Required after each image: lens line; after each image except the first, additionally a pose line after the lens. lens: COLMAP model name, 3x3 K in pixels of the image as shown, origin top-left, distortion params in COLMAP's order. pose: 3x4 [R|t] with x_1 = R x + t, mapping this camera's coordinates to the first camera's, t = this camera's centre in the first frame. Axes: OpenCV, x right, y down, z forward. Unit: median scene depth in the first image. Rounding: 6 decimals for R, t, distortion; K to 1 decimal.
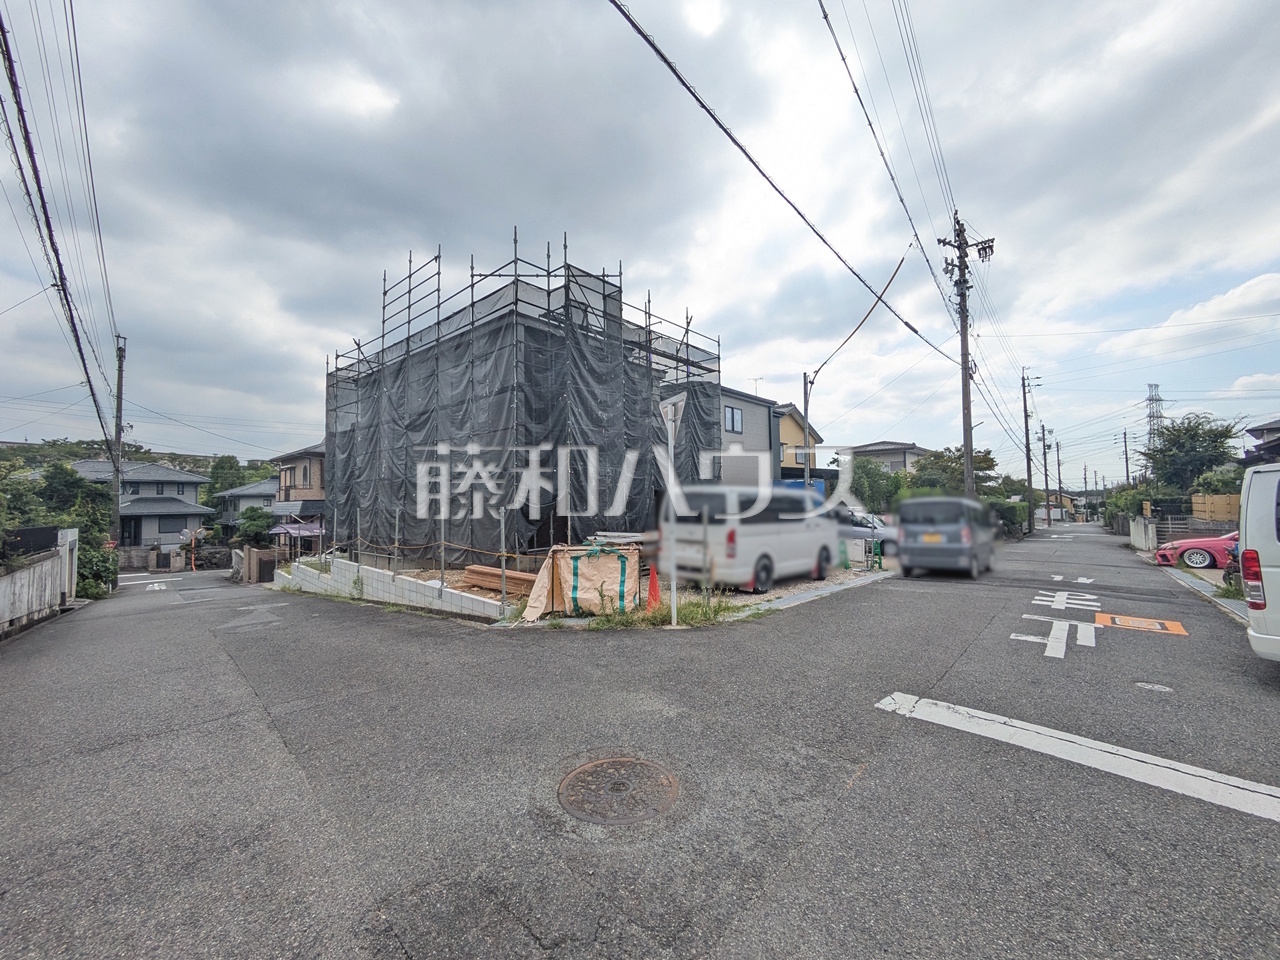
lens RADIAL K [[502.1, 0, 662.4], [0, 502.1, 473.7], [0, 0, 1]] dist [0.035420, 0.000284]
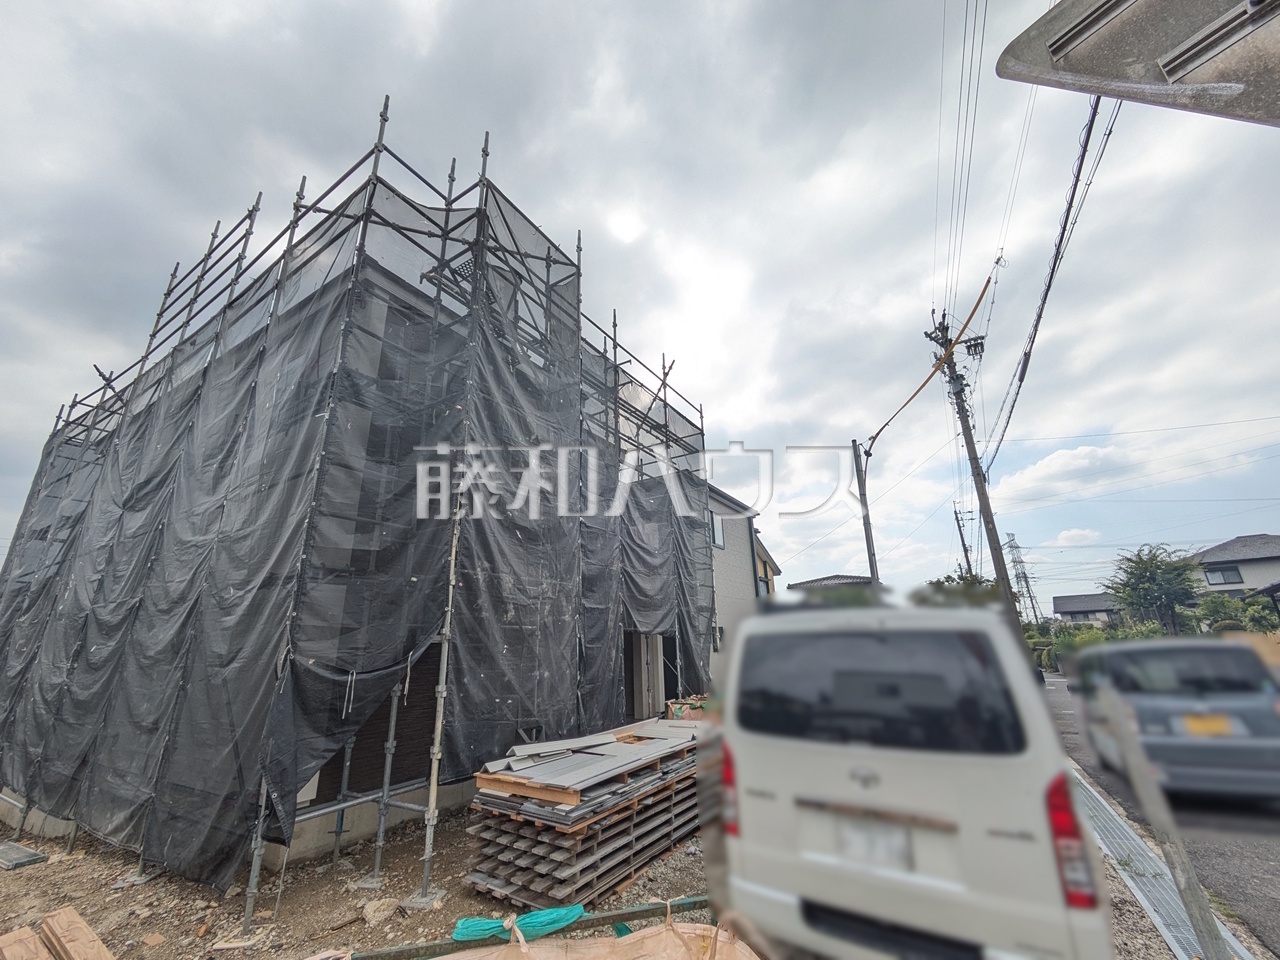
lens RADIAL K [[498.3, 0, 646.4], [0, 498.3, 485.2], [0, 0, 1]] dist [0.008356, 0.000266]
pose [[0.990554, 0.026942, 0.134451, -0.047115], [0.008445, 0.966661, -0.255919, 0.012840], [-0.136864, 0.254637, 0.957303, 0.311037]]
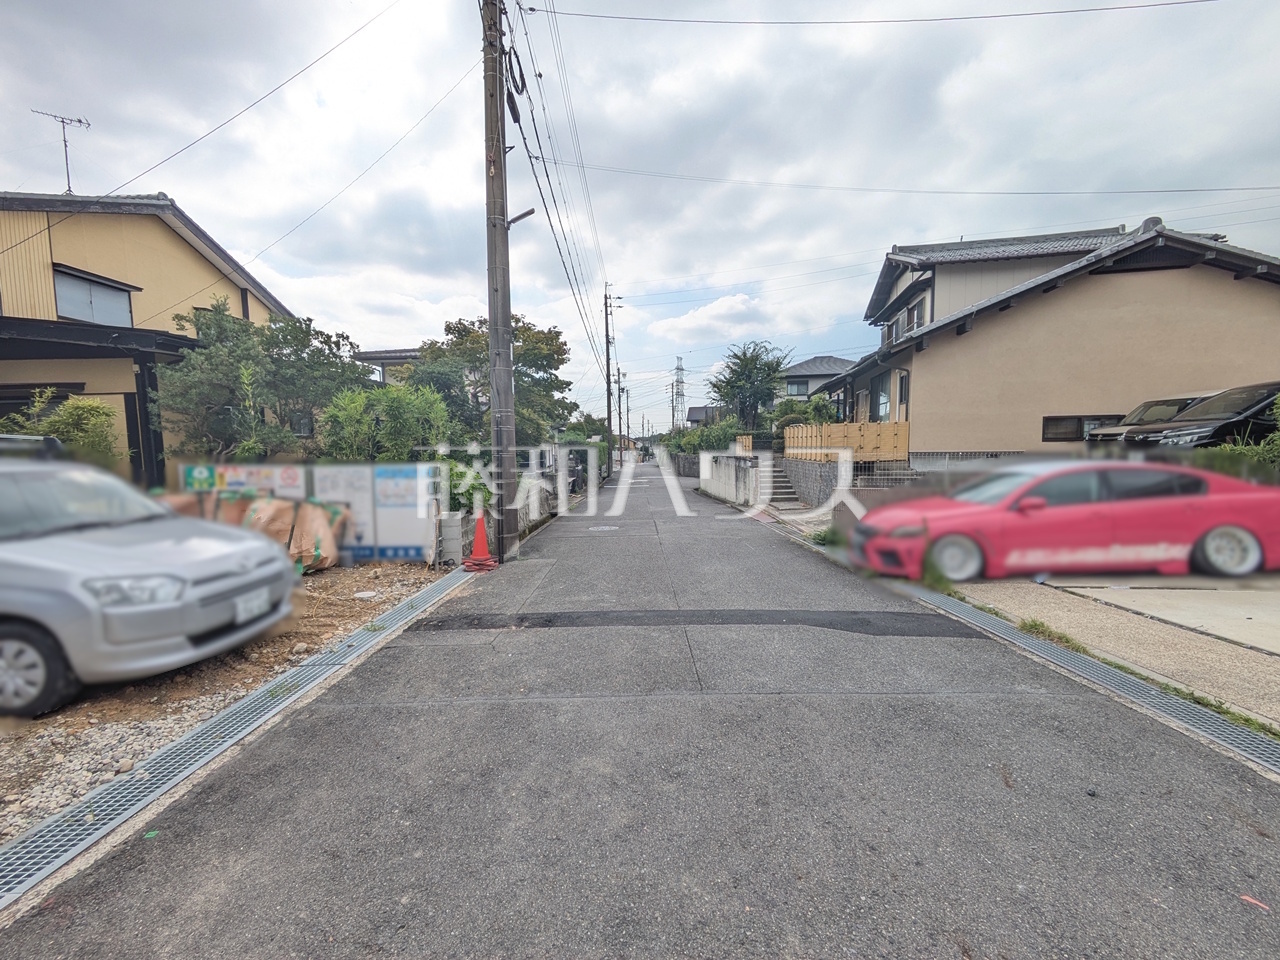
lens RADIAL K [[502.1, 0, 662.4], [0, 502.1, 473.7], [0, 0, 1]] dist [0.035420, 0.000284]
pose [[0.739279, -0.038686, 0.672287, 0.454440], [-0.033647, 0.994979, 0.094254, 0.051666], [-0.672558, -0.092300, 0.734266, 0.667390]]
